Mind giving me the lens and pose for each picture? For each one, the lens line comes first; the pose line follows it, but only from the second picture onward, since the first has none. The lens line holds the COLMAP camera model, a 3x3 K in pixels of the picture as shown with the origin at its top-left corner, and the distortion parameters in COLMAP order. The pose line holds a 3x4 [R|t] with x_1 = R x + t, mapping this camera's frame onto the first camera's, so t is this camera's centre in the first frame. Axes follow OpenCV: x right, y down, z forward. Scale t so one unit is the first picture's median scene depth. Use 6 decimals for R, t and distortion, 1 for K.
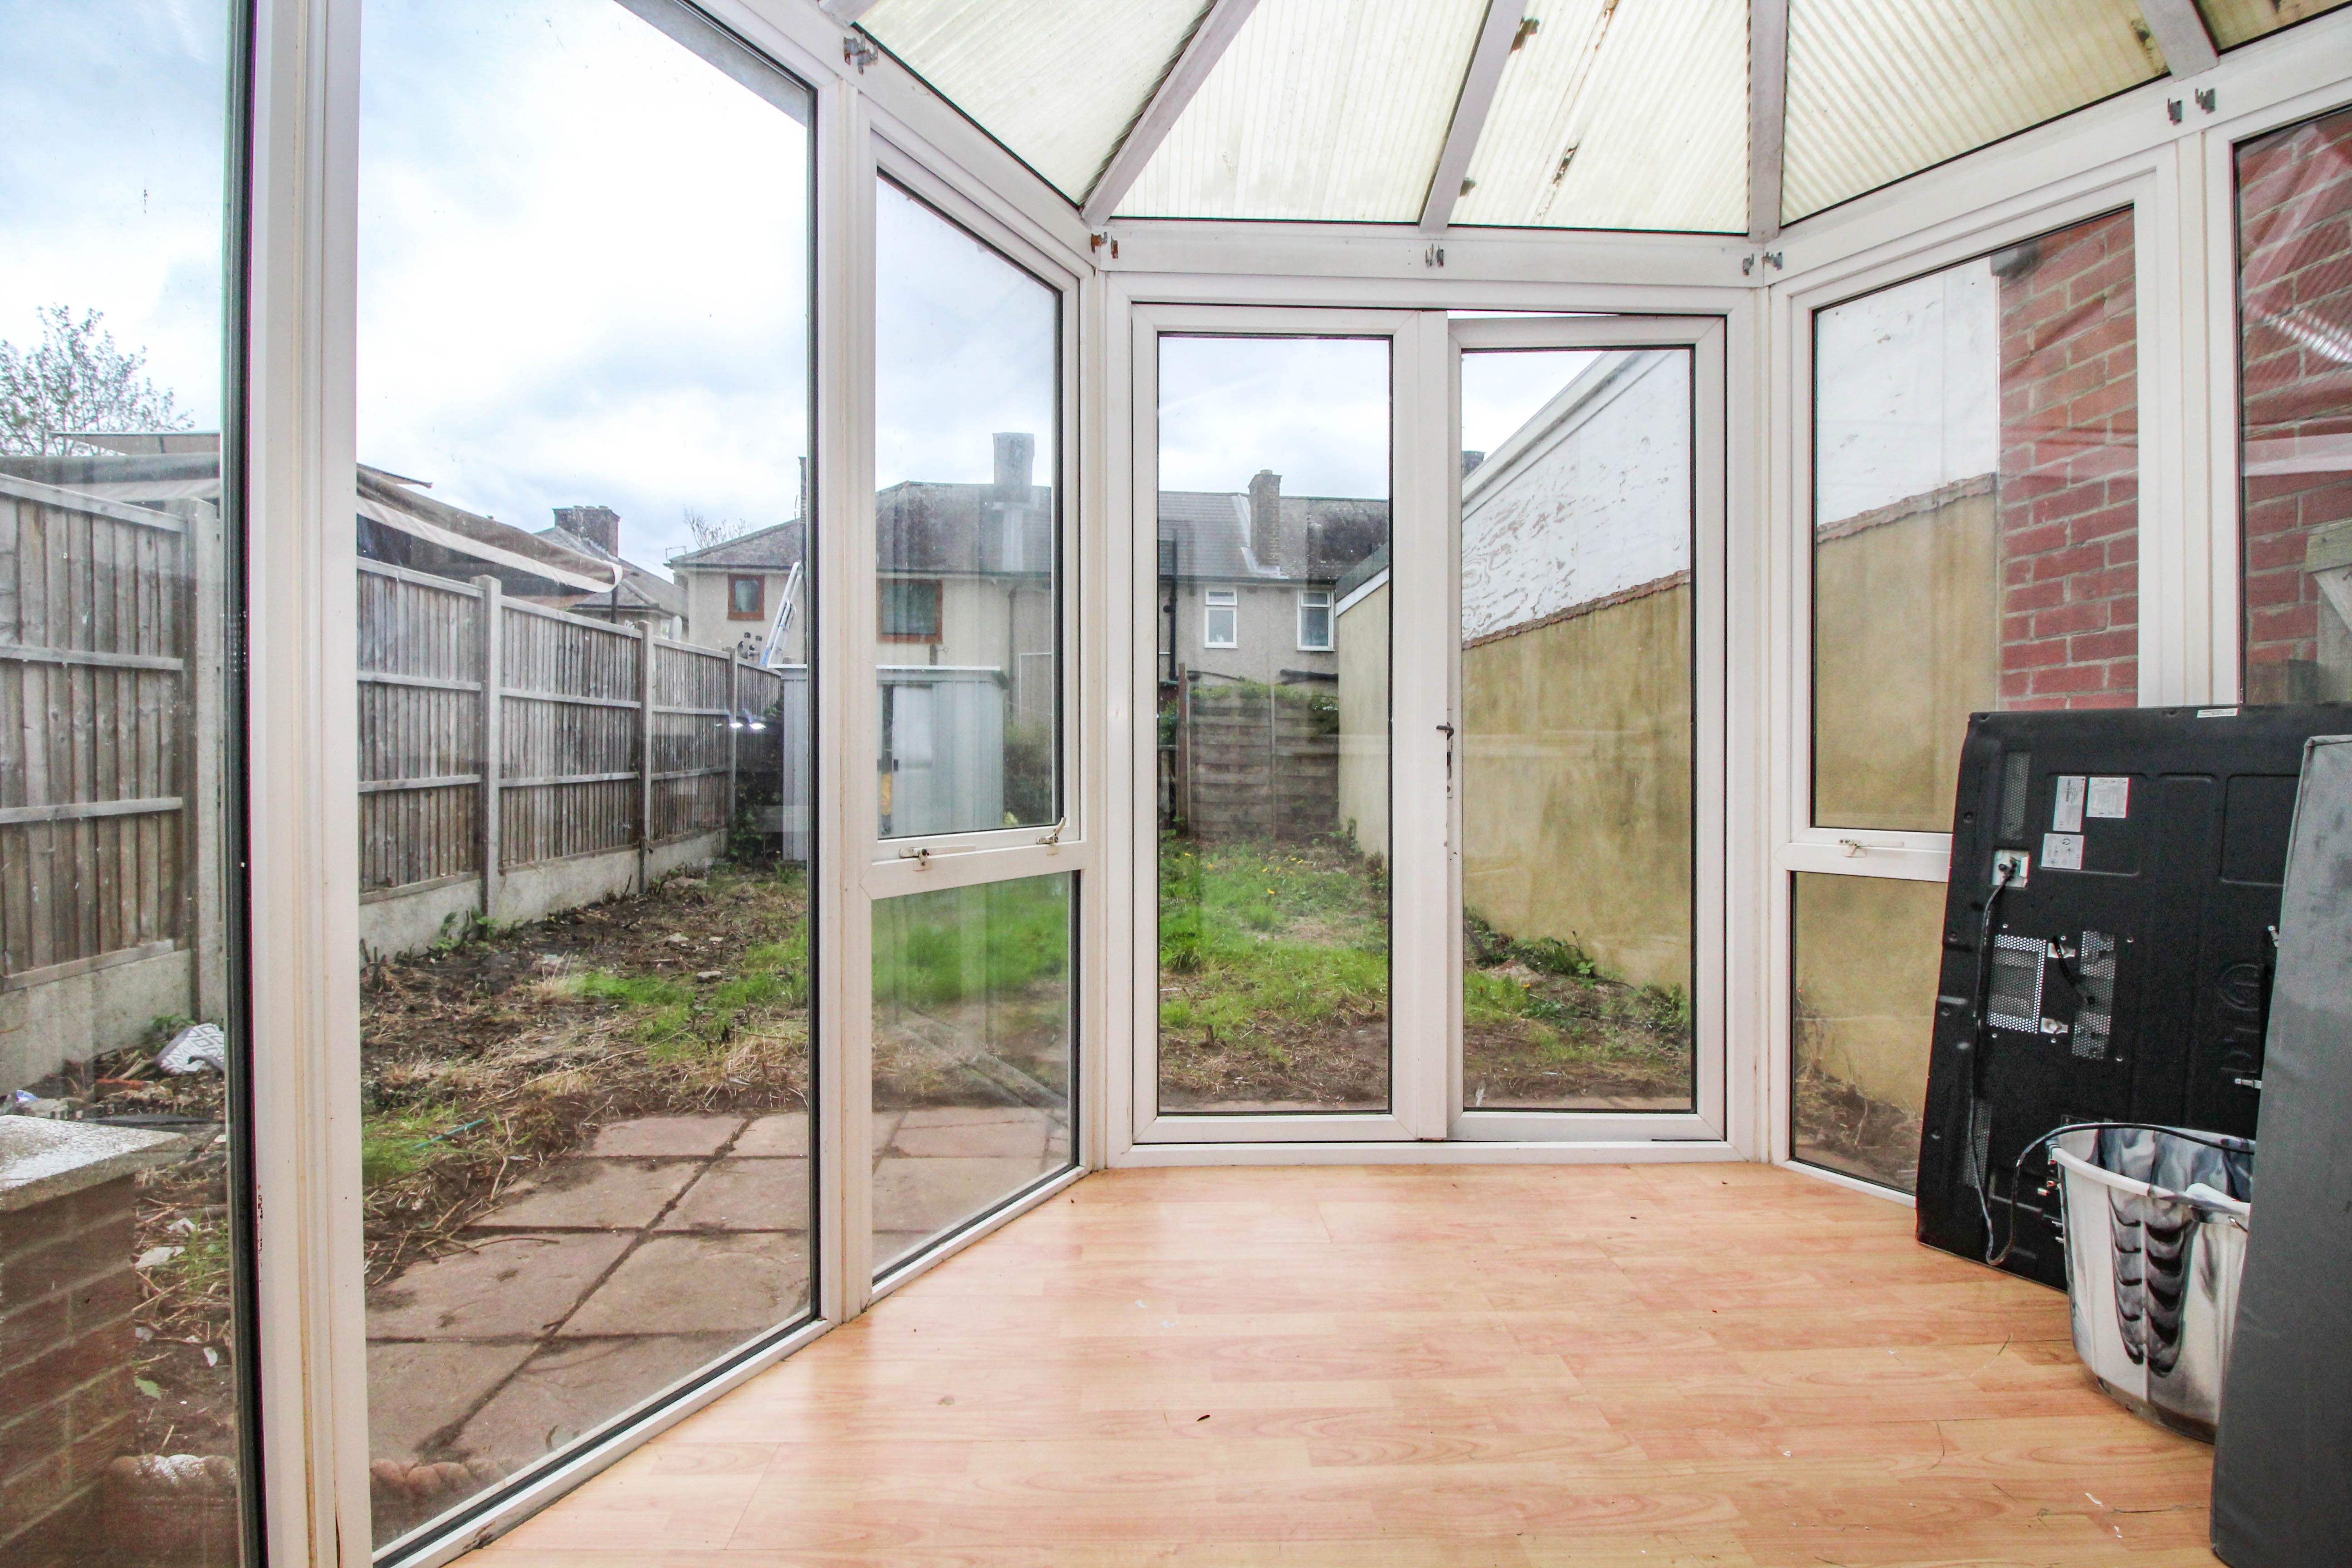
lens RADIAL K [[1093.9, 0, 1172.5], [0, 1093.9, 776.9], [0, 0, 1]] dist [0.003612, -0.013609]
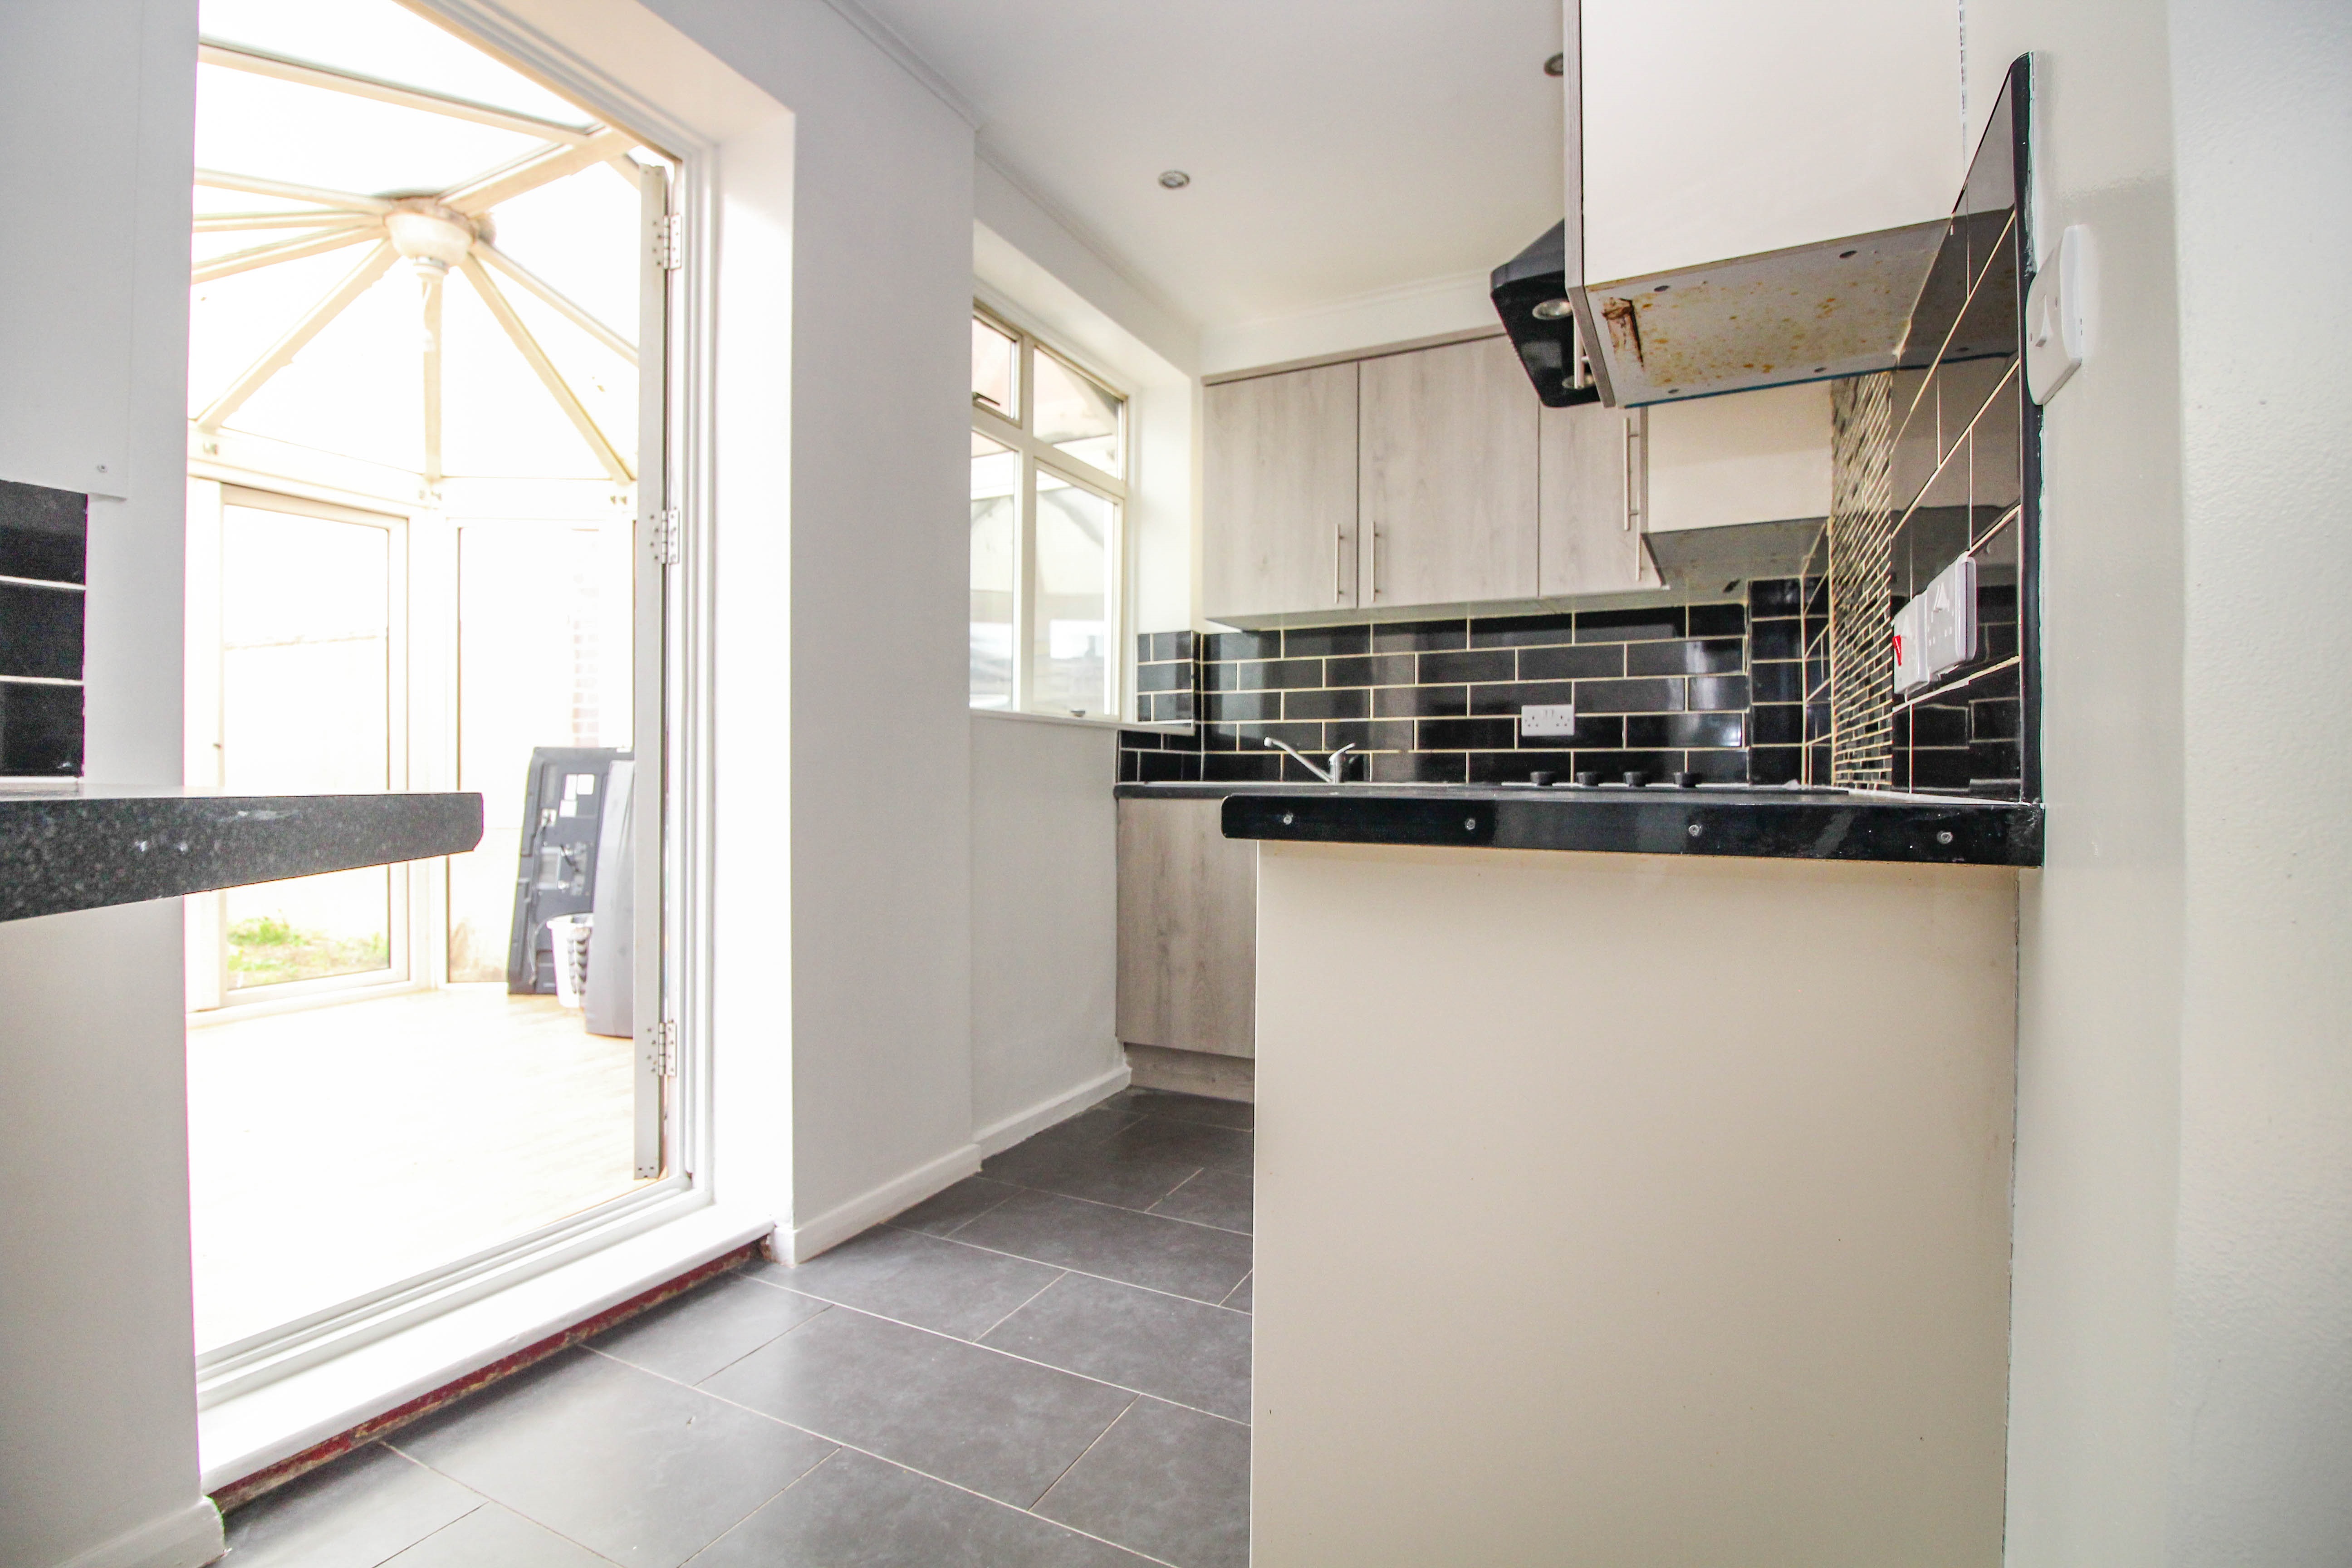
lens RADIAL K [[1093.9, 0, 1172.5], [0, 1093.9, 776.9], [0, 0, 1]] dist [0.003612, -0.013609]
pose [[0.482259, -0.000023, 0.876029, -0.438599], [0.004351, 0.999988, -0.002369, 0.010043], [-0.876018, 0.004954, 0.482253, -0.918127]]
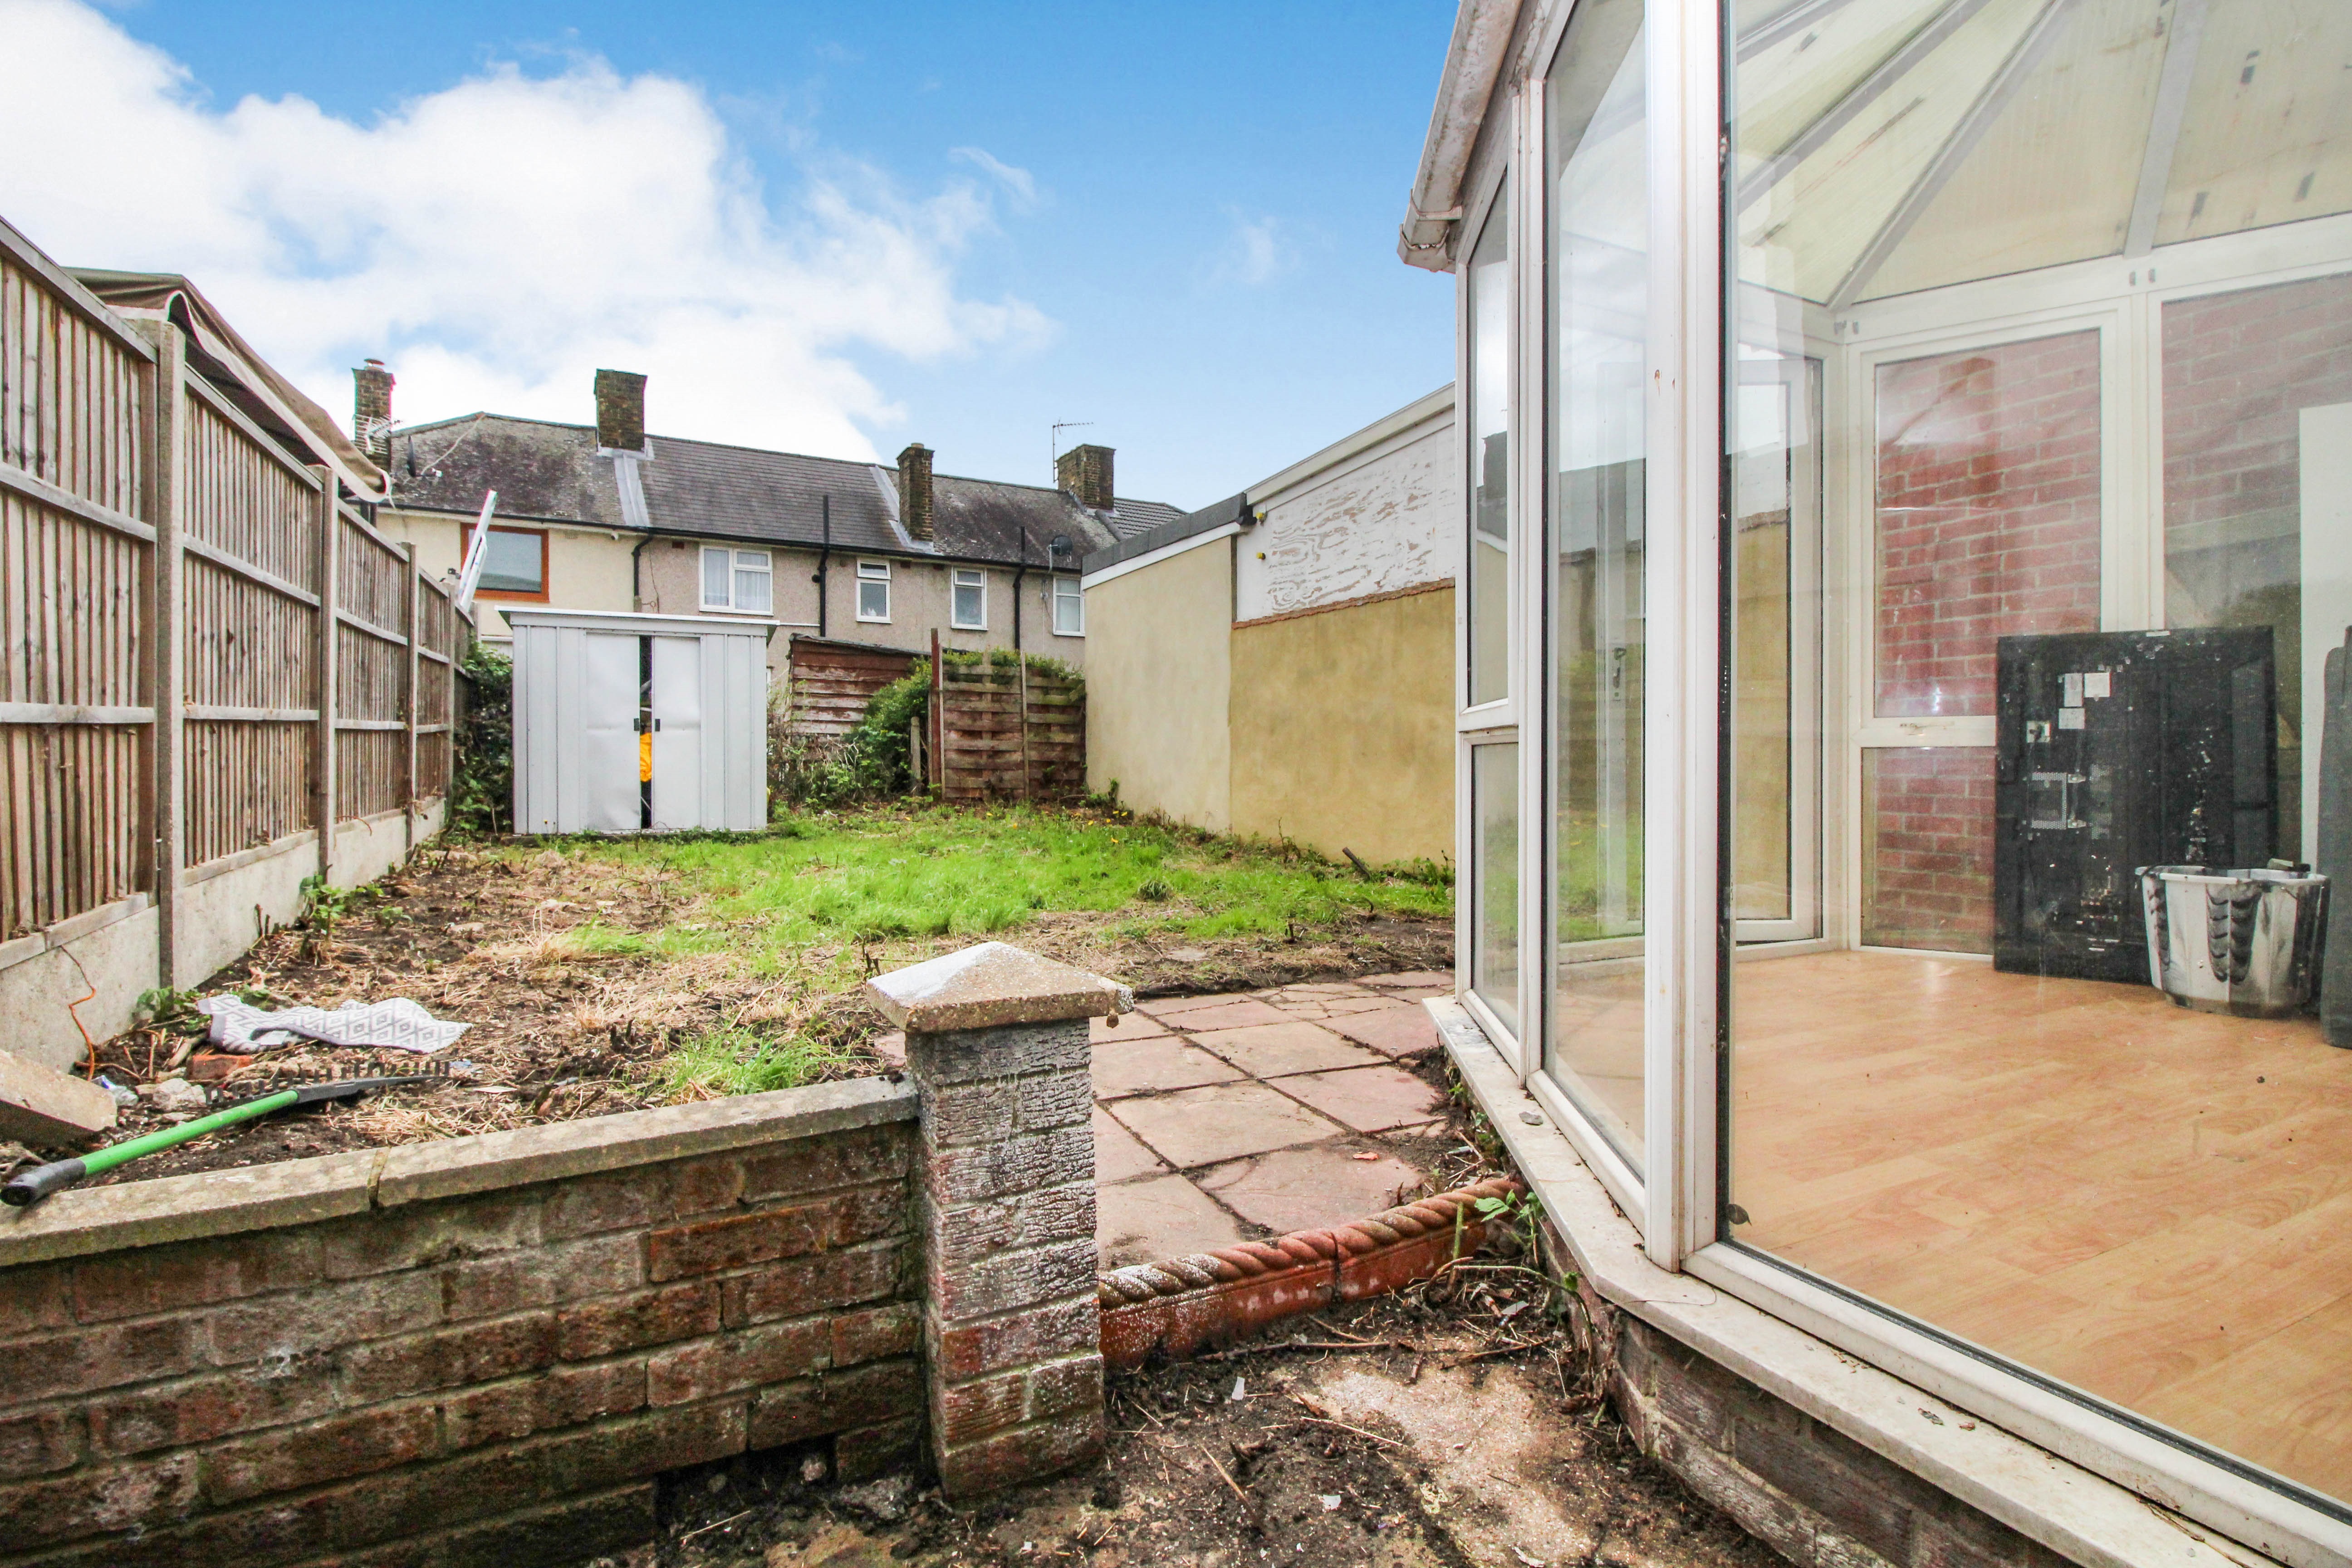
lens RADIAL K [[1093.9, 0, 1172.5], [0, 1093.9, 776.9], [0, 0, 1]] dist [0.003612, -0.013609]
pose [[0.919765, -0.011572, 0.392298, -0.815210], [0.008069, 0.999912, 0.010576, 0.097136], [-0.392386, -0.006562, 0.919777, 0.016042]]
